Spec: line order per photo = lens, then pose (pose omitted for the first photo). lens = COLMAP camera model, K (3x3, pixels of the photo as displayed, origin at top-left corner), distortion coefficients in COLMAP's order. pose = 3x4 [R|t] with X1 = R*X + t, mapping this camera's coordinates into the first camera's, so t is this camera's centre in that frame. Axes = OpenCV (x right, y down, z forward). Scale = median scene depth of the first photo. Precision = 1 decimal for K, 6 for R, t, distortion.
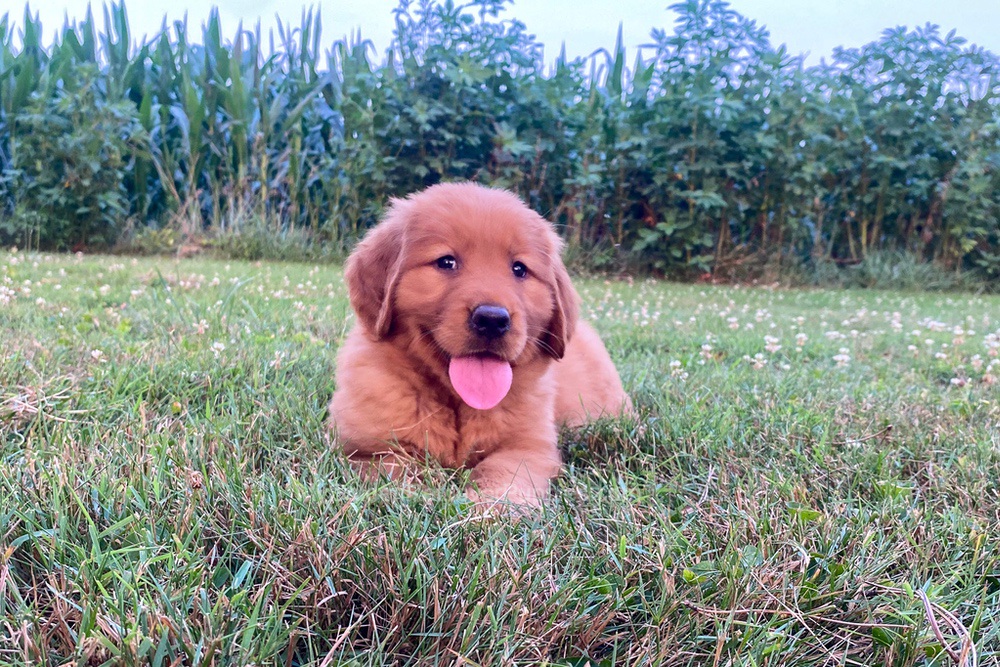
lens RADIAL K [[1110.2, 0, 514.9], [0, 1110.2, 476.7], [0, 0, 1]] dist [0.028098, -0.070567]
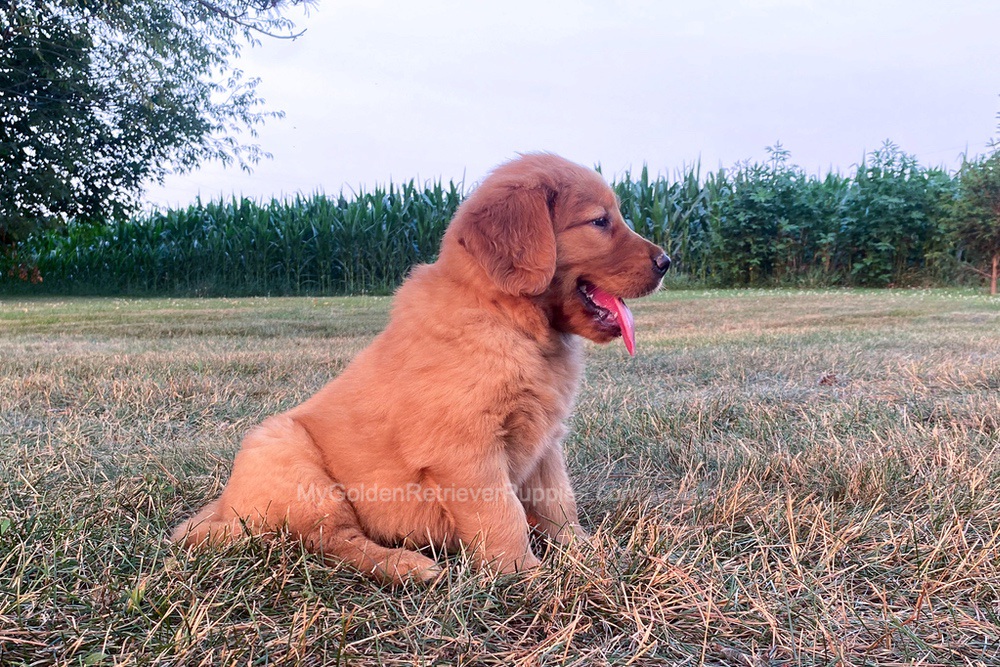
lens RADIAL K [[1077.1, 0, 509.8], [0, 1077.1, 483.8], [0, 0, 1]] dist [0.029143, -0.056635]
pose [[0.931729, 0.007198, -0.363083, 0.247315], [-0.015639, 0.999671, -0.020315, 0.226417], [0.362818, 0.024607, 0.931535, -1.041230]]
